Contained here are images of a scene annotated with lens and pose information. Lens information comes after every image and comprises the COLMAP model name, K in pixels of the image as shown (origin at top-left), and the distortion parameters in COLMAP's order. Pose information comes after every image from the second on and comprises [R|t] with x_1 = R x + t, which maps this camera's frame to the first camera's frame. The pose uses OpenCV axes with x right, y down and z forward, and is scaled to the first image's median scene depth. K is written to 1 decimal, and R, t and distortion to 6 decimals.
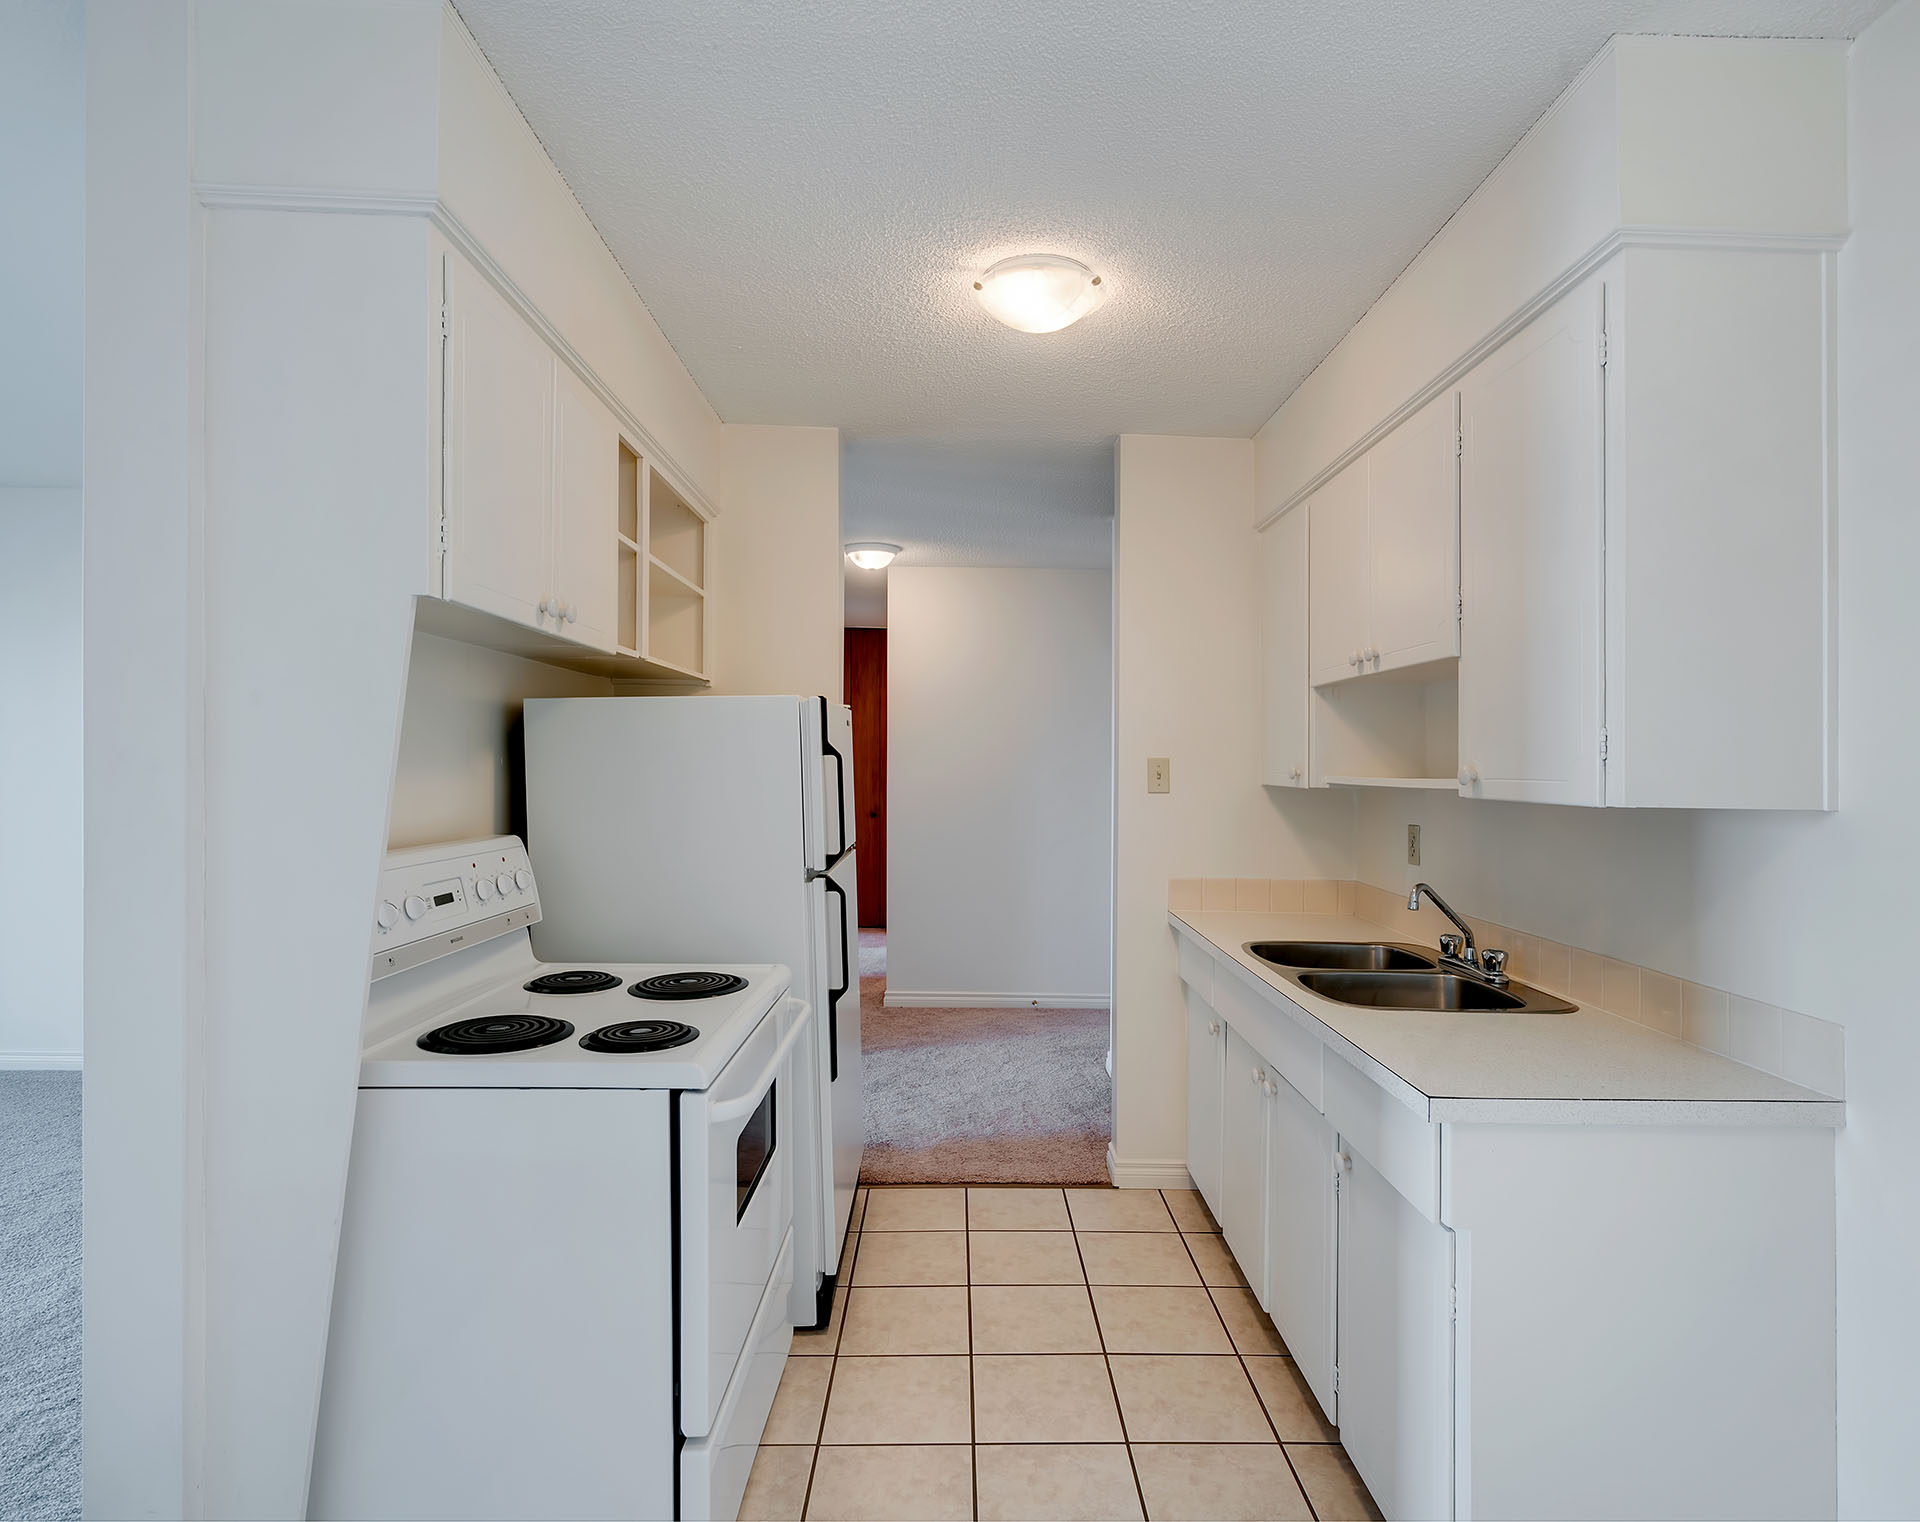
lens RADIAL K [[992.3, 0, 964.4], [0, 992.3, 744.1], [0, 0, 1]] dist [-0.005019, 0.000206]
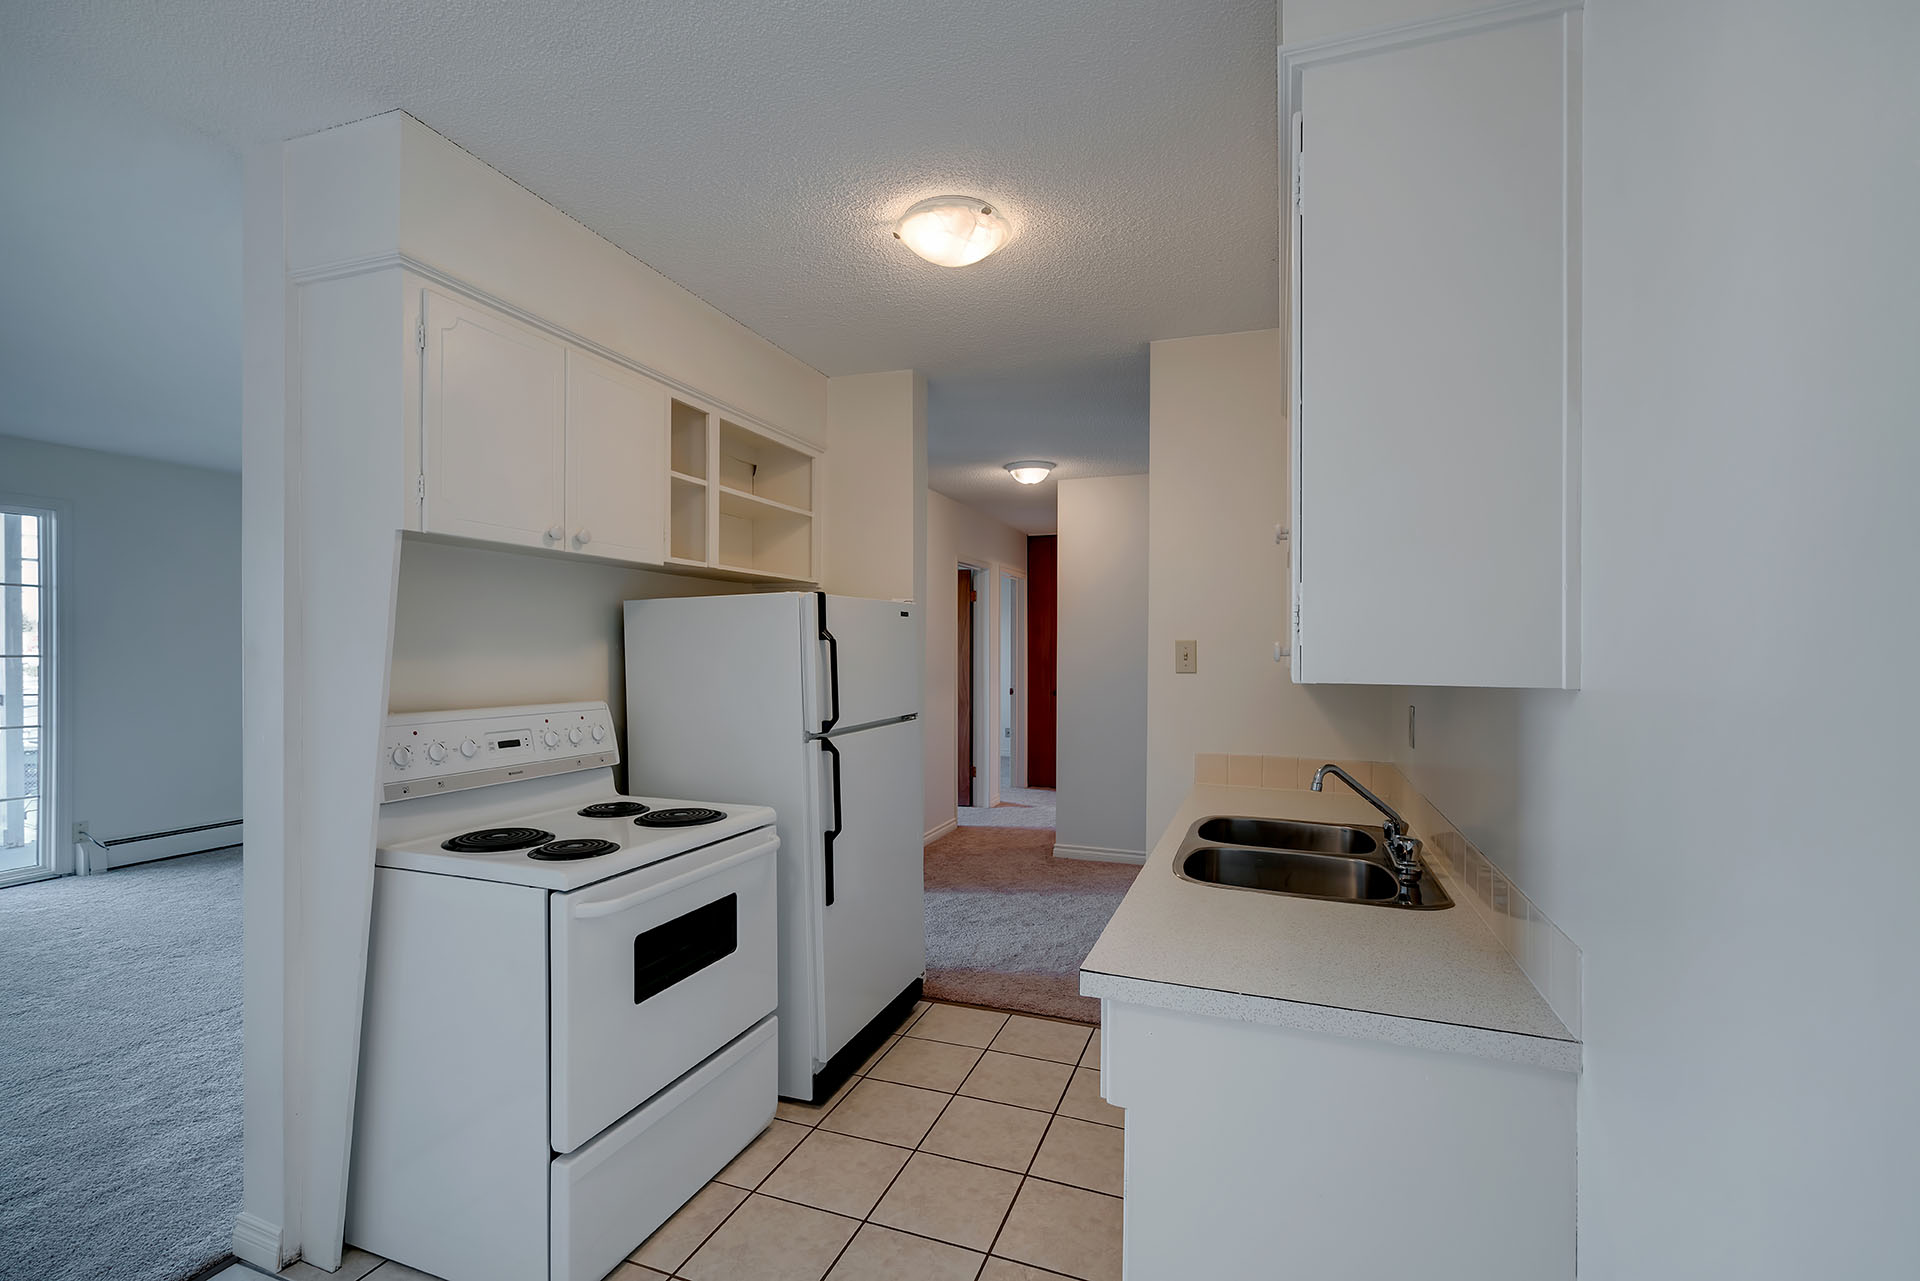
lens RADIAL K [[832.9, 0, 960.0], [0, 832.9, 640.5], [0, 0, 1]] dist [-0.002485, 0.000168]
pose [[0.931164, -0.011186, -0.364429, 0.399527], [0.013154, 0.999909, 0.002917, 0.011125], [0.364363, -0.007510, 0.931227, 0.102596]]
